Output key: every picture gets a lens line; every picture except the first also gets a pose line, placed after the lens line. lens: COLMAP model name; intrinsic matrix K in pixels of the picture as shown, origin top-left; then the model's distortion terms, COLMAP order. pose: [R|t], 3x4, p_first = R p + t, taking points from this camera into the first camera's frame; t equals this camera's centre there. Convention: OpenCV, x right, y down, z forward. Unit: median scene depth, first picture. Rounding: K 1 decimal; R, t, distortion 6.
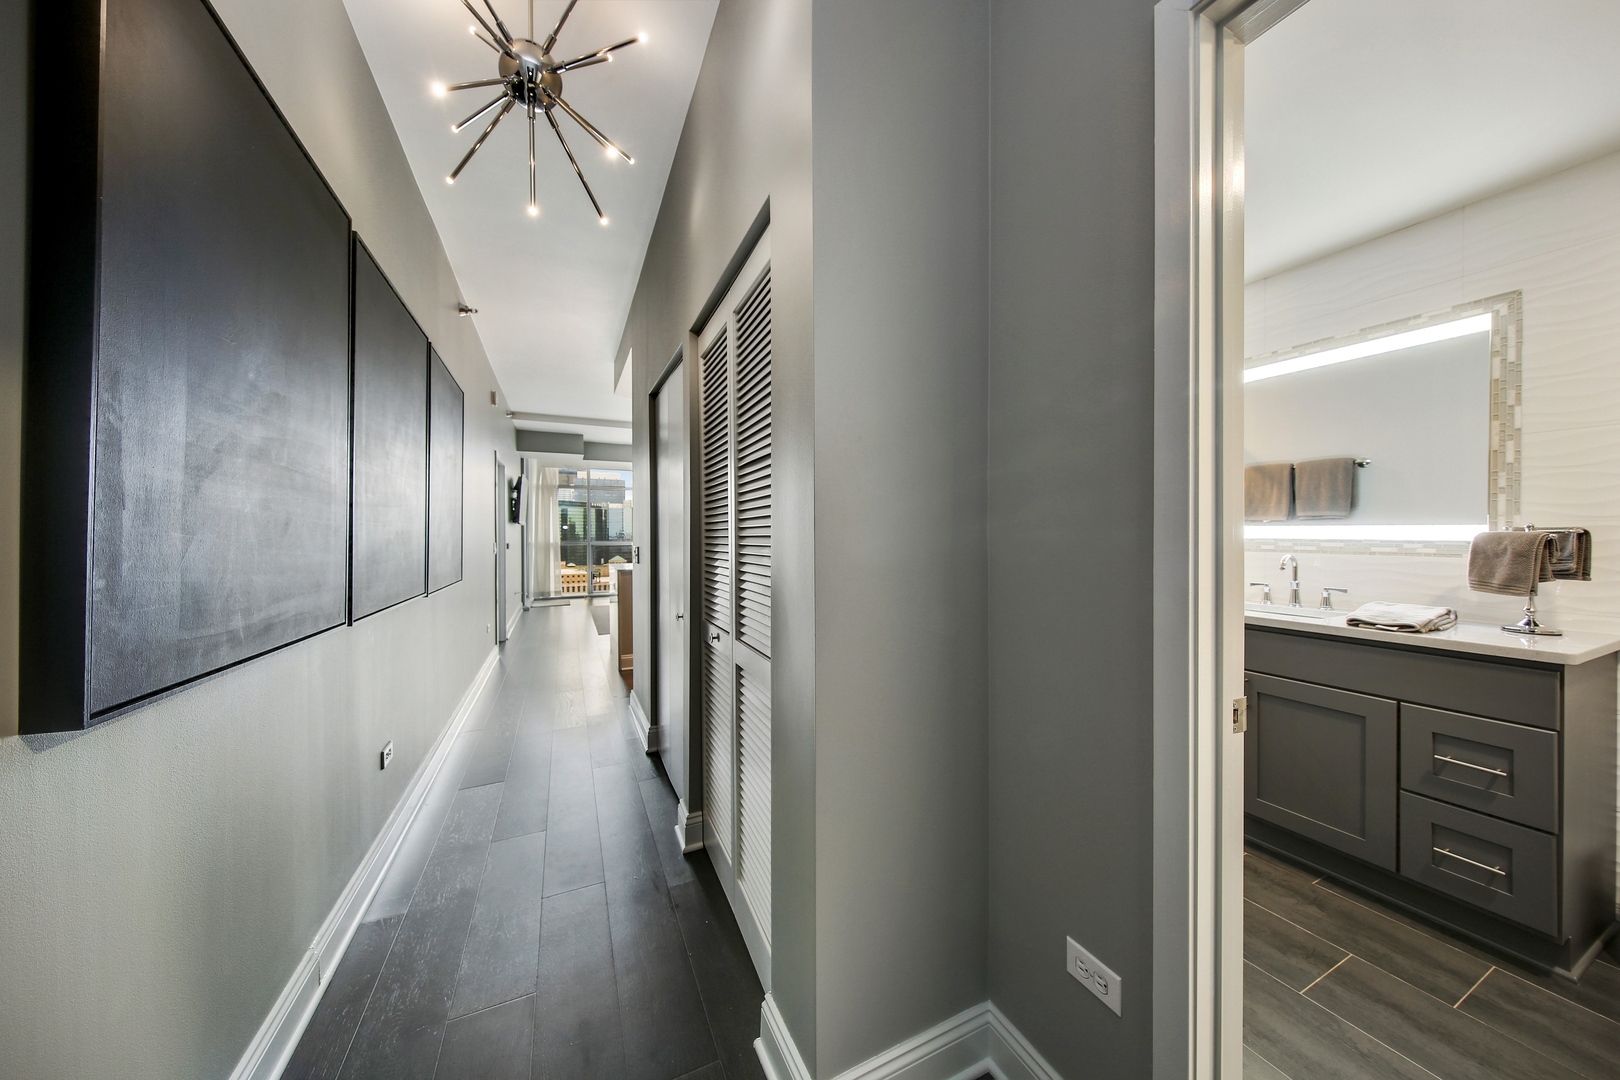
lens RADIAL K [[539.0, 0, 822.7], [0, 539.0, 541.9], [0, 0, 1]] dist [0.001337, -0.000262]
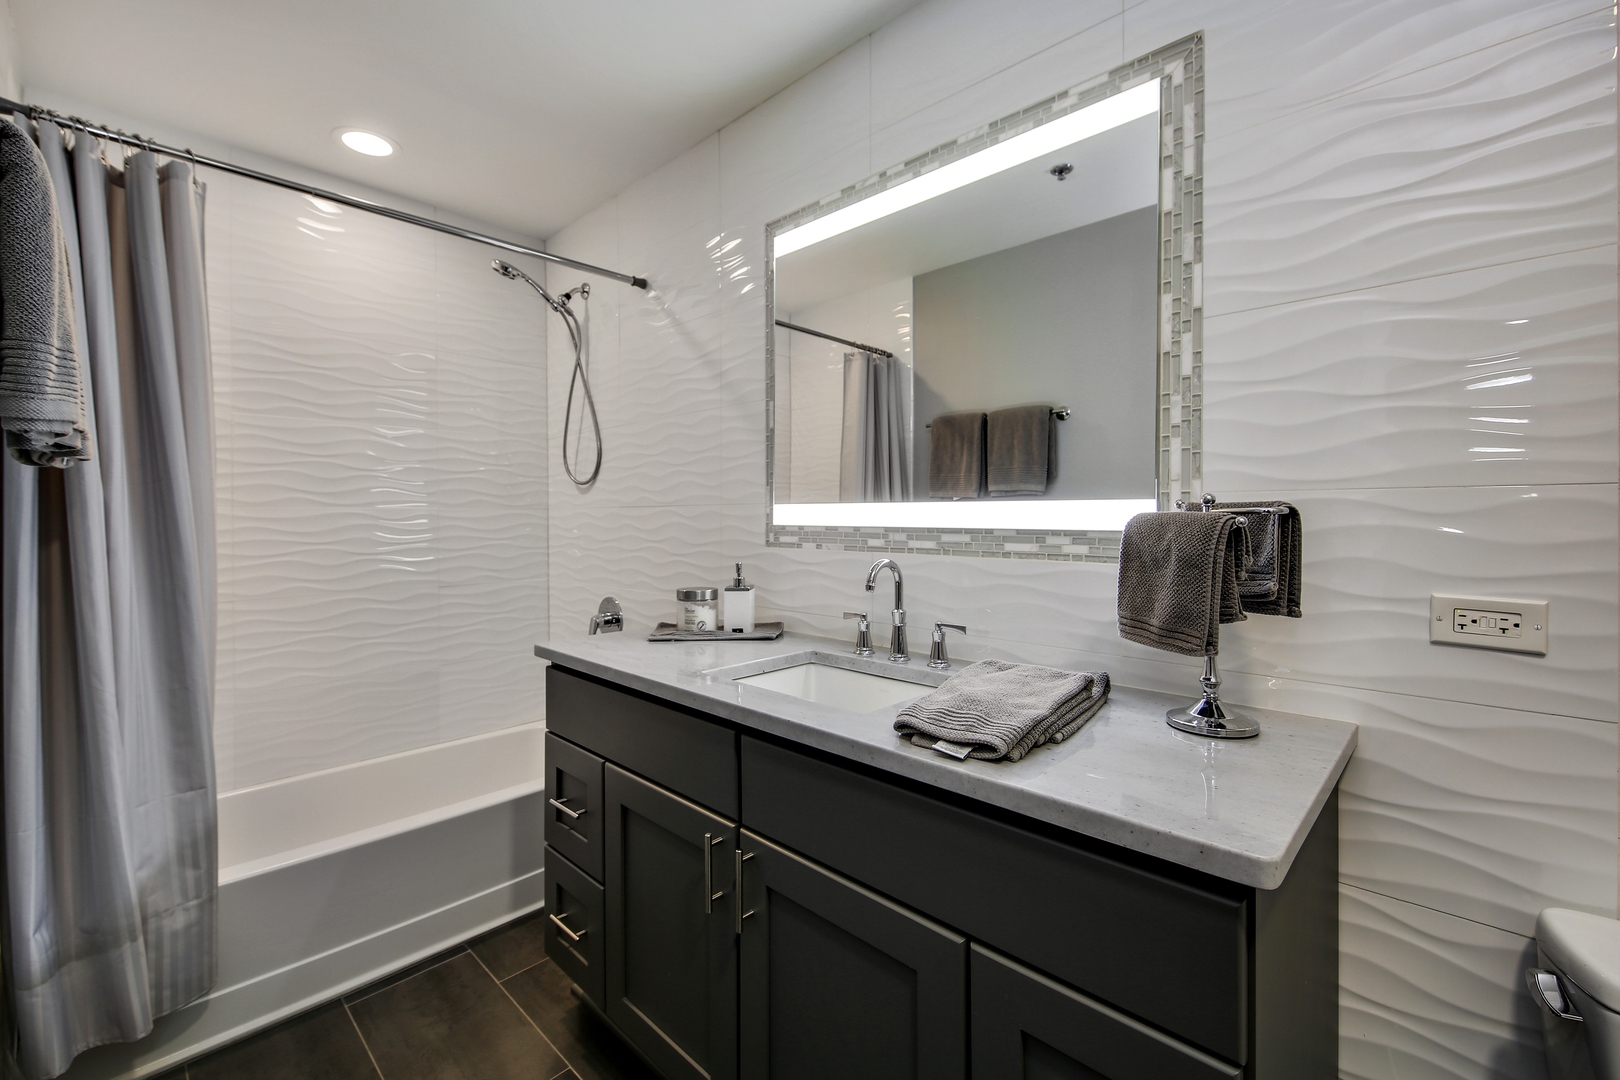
lens RADIAL K [[698.4, 0, 820.8], [0, 698.4, 529.8], [0, 0, 1]] dist [0.009056, -0.000076]
pose [[0.934941, -0.007194, 0.354730, 0.724716], [0.007223, 0.999973, 0.001242, -0.005790], [-0.354729, 0.001401, 0.934968, 0.512523]]
